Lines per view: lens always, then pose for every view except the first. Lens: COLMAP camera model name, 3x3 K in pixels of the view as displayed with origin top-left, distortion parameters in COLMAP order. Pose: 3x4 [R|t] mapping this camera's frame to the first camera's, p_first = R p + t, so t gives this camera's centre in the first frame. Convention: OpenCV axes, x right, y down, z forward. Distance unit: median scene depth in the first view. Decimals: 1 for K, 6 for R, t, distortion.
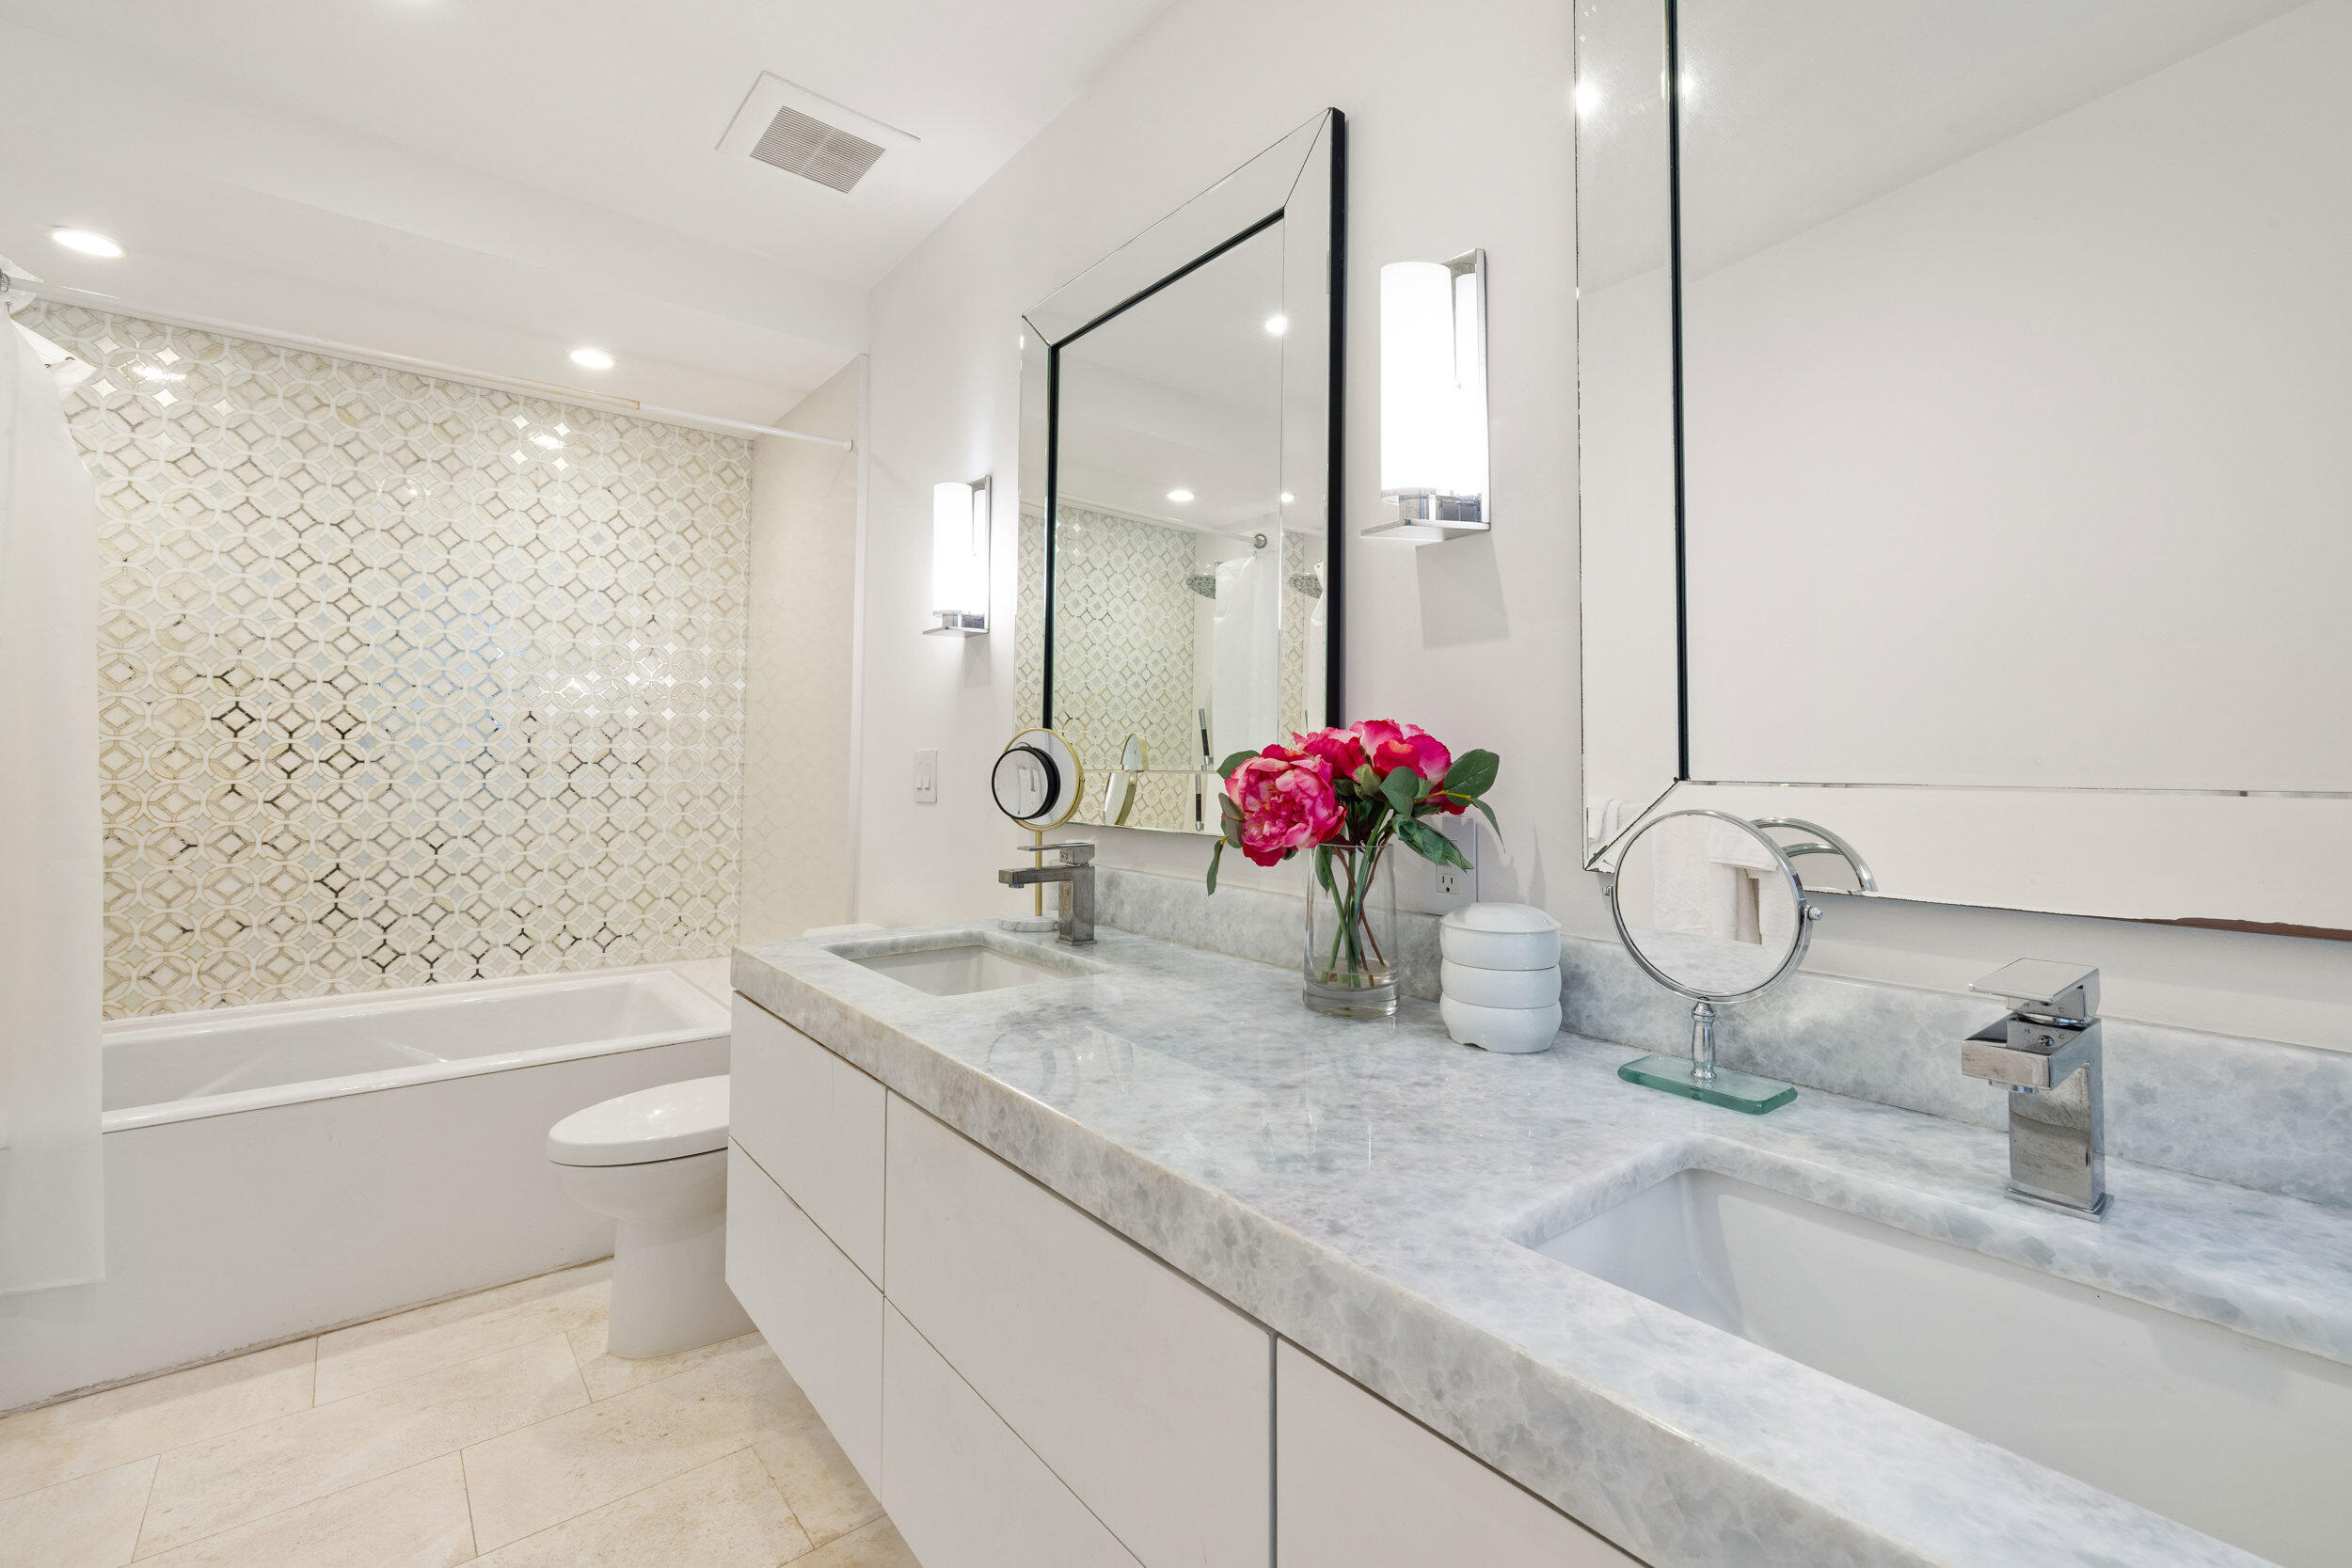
lens RADIAL K [[1023.4, 0, 1173.7], [0, 1023.4, 714.1], [0, 0, 1]] dist [0.000084, 0.000096]
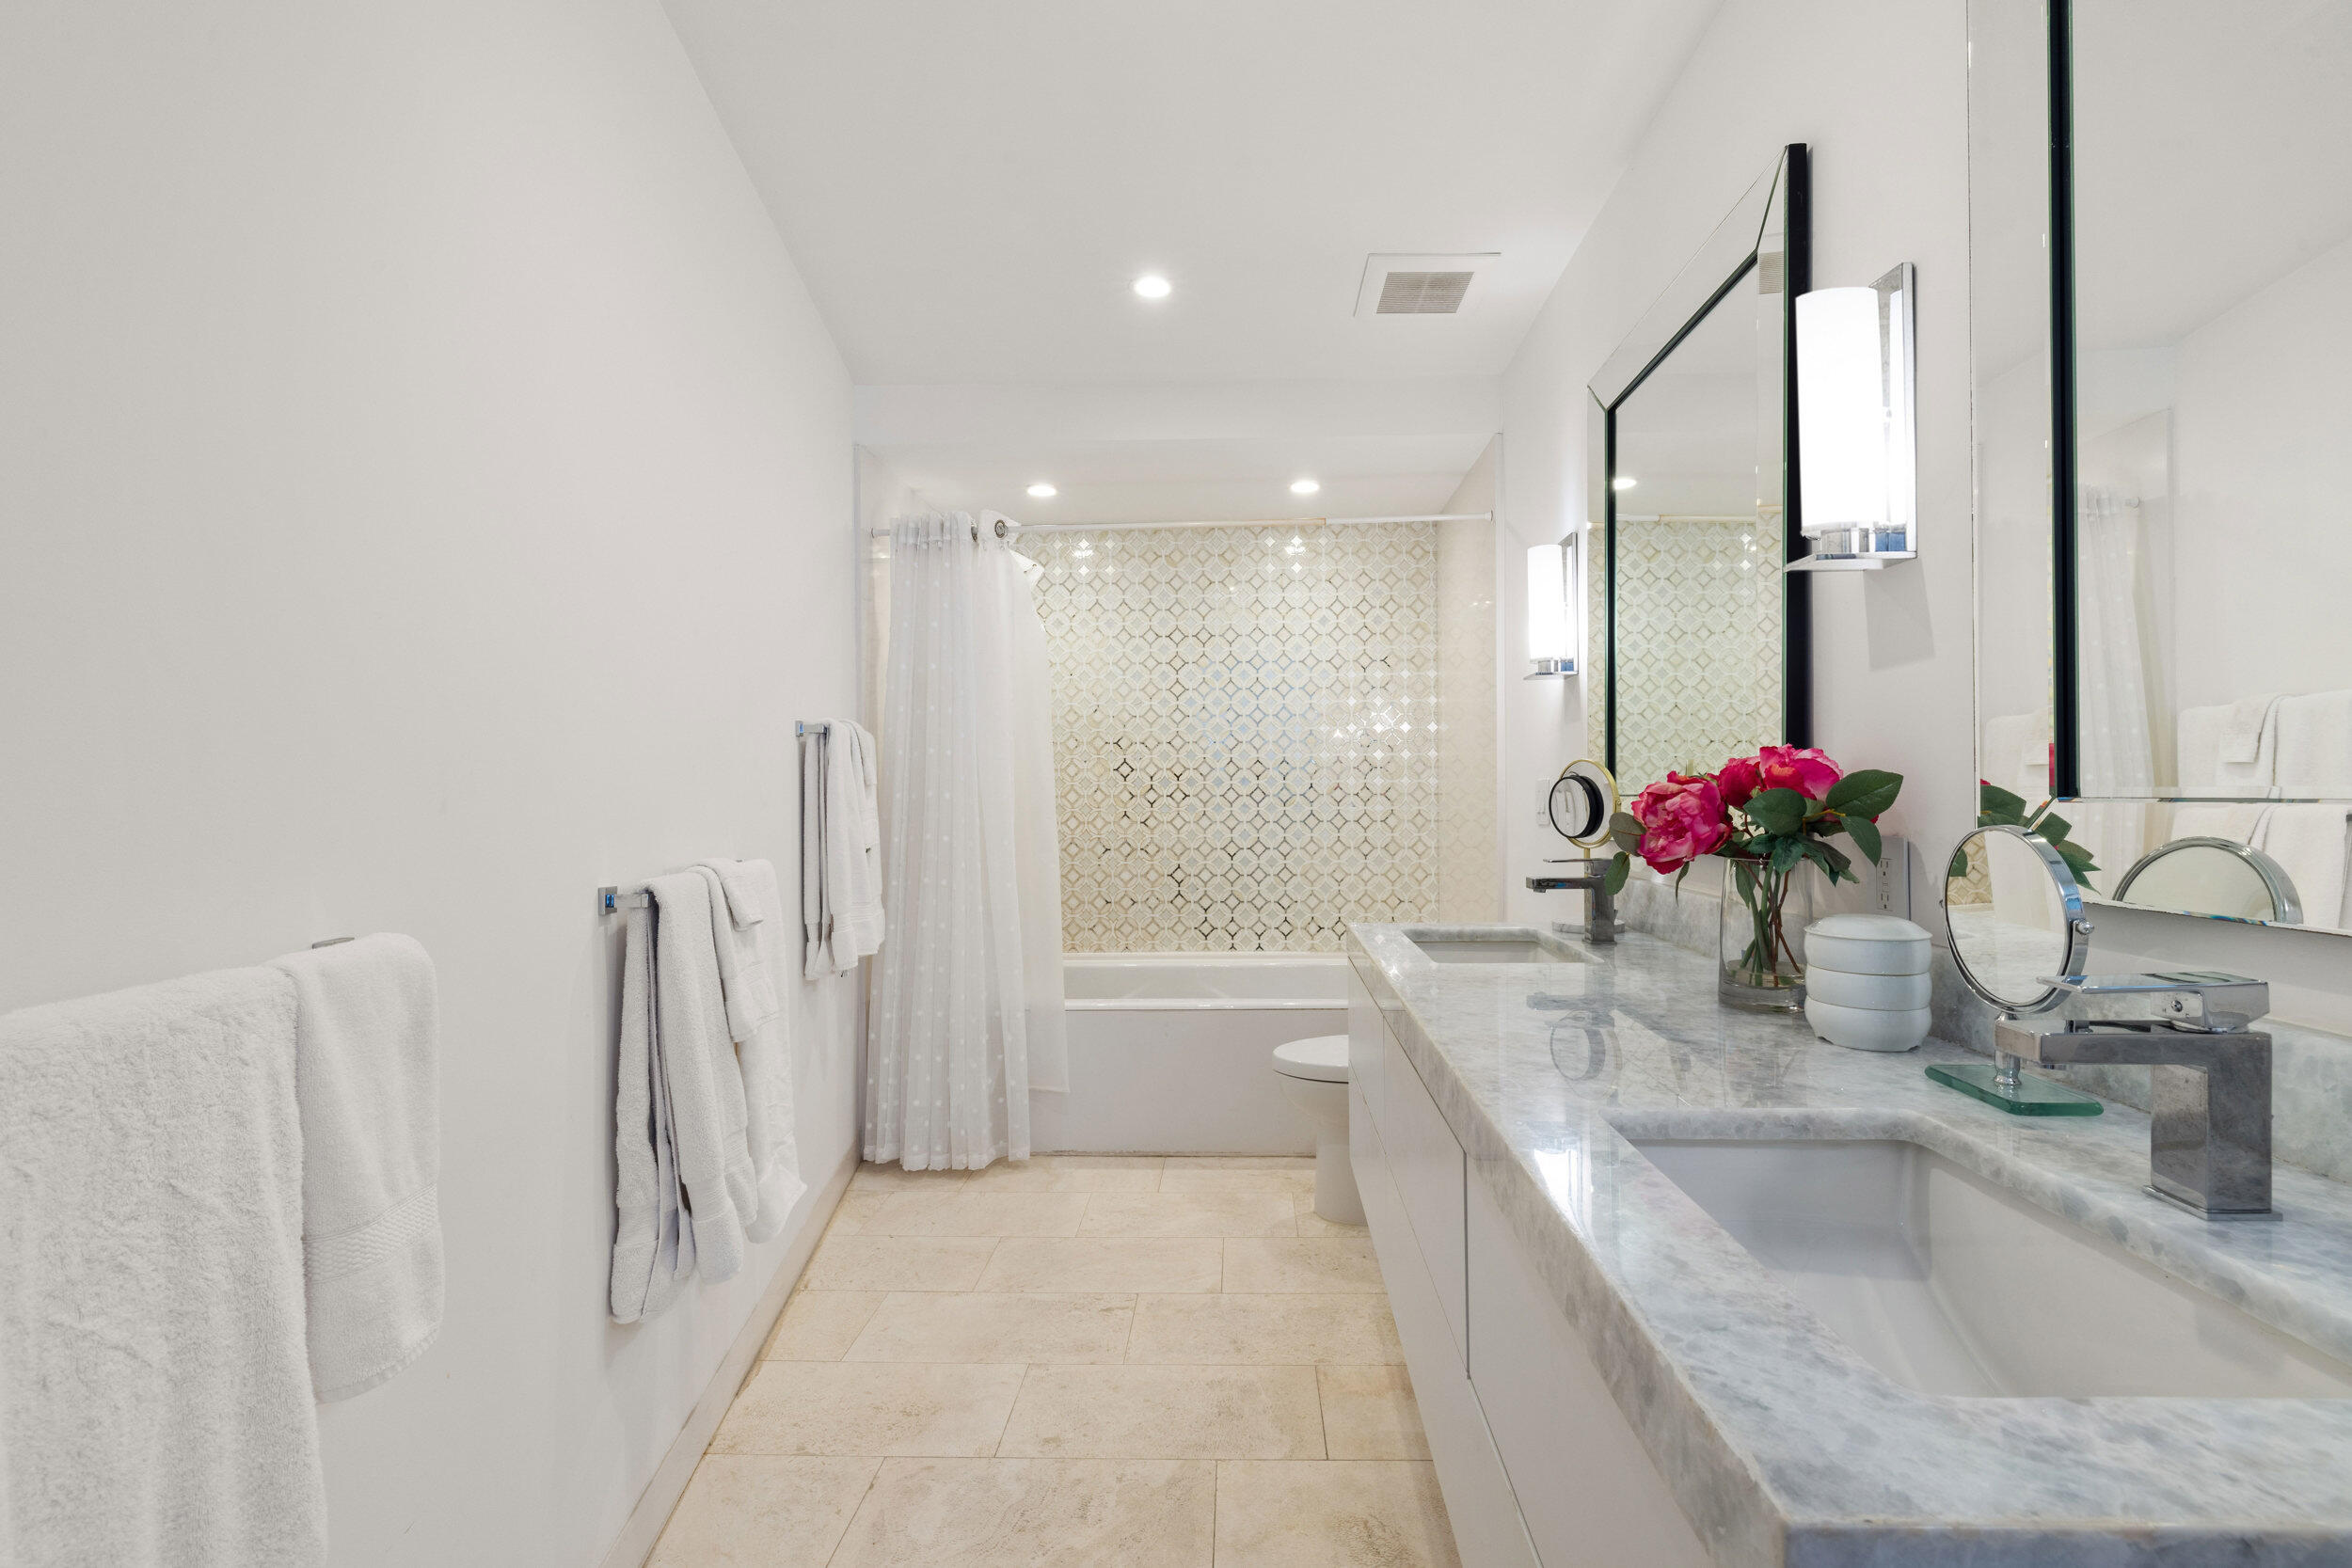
lens RADIAL K [[987.7, 0, 1176.0], [0, 987.7, 784.0], [0, 0, 1]] dist [0.000467, 0.000439]
pose [[0.746491, -0.020507, -0.665080, 0.158112], [0.046800, 0.998668, 0.021737, -0.002312], [0.663748, -0.047352, 0.746456, -0.080797]]
